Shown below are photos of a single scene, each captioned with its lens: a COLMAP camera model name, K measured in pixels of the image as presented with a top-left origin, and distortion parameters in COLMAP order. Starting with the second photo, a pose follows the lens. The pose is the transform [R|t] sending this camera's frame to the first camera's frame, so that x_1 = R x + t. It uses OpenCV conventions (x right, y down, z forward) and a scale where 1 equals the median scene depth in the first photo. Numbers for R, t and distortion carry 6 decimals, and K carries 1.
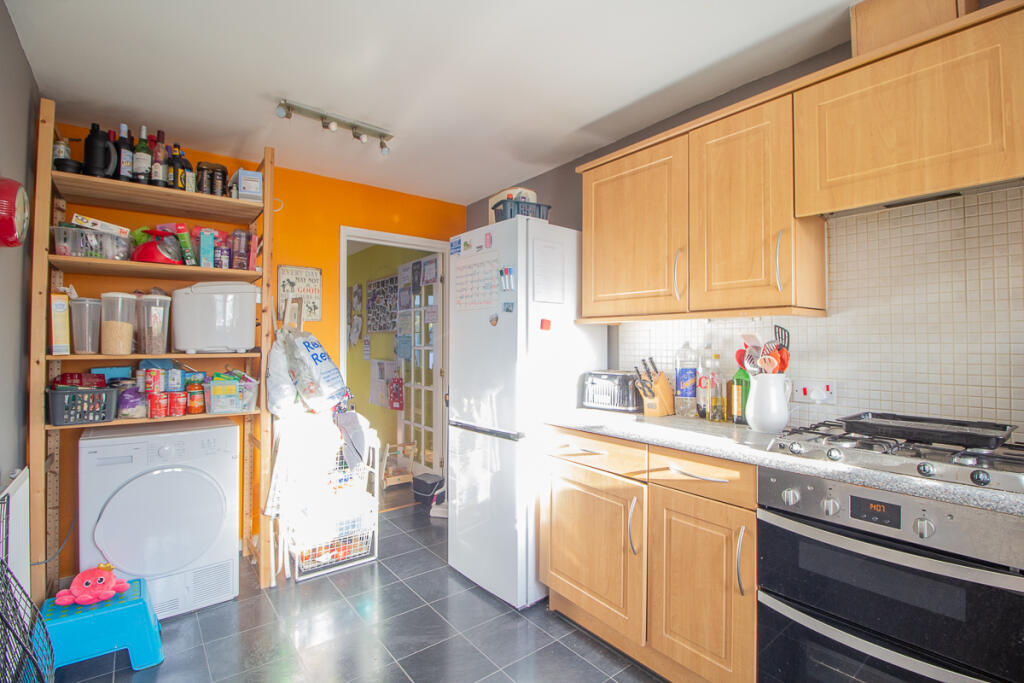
lens RADIAL K [[476.7, 0, 512.2], [0, 476.7, 338.9], [0, 0, 1]] dist [0.000149, 0.000085]
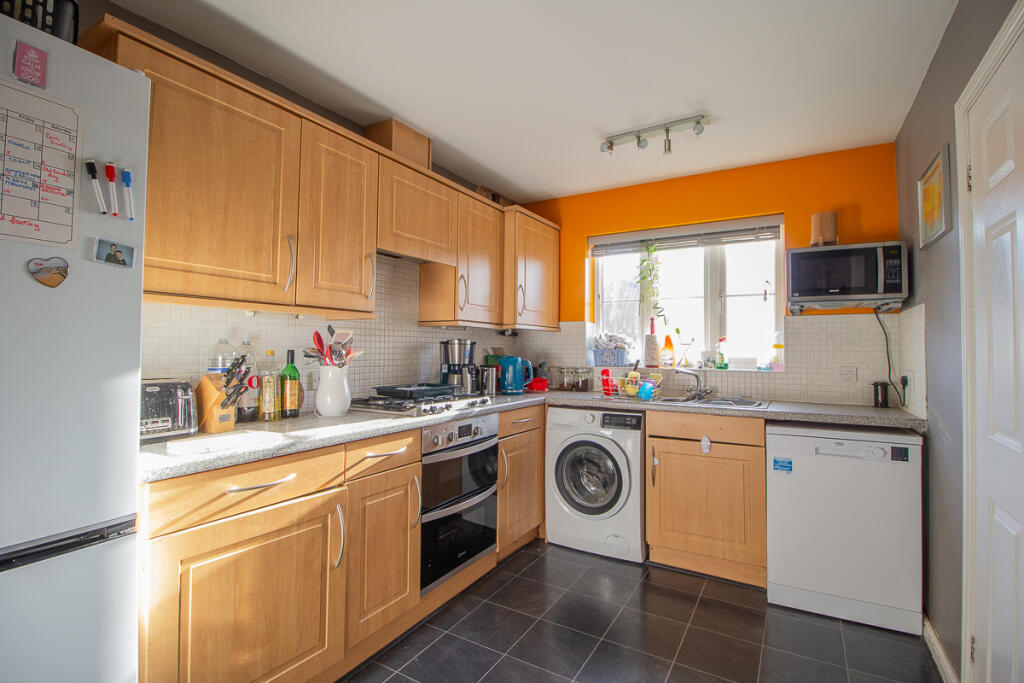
lens RADIAL K [[476.7, 0, 513.5], [0, 476.7, 340.7], [0, 0, 1]] dist [0.000149, 0.000085]
pose [[-0.358643, 0.010154, 0.933420, -0.665257], [-0.017894, 0.999682, -0.017750, 0.021911], [-0.933303, -0.023068, -0.358347, 0.933097]]
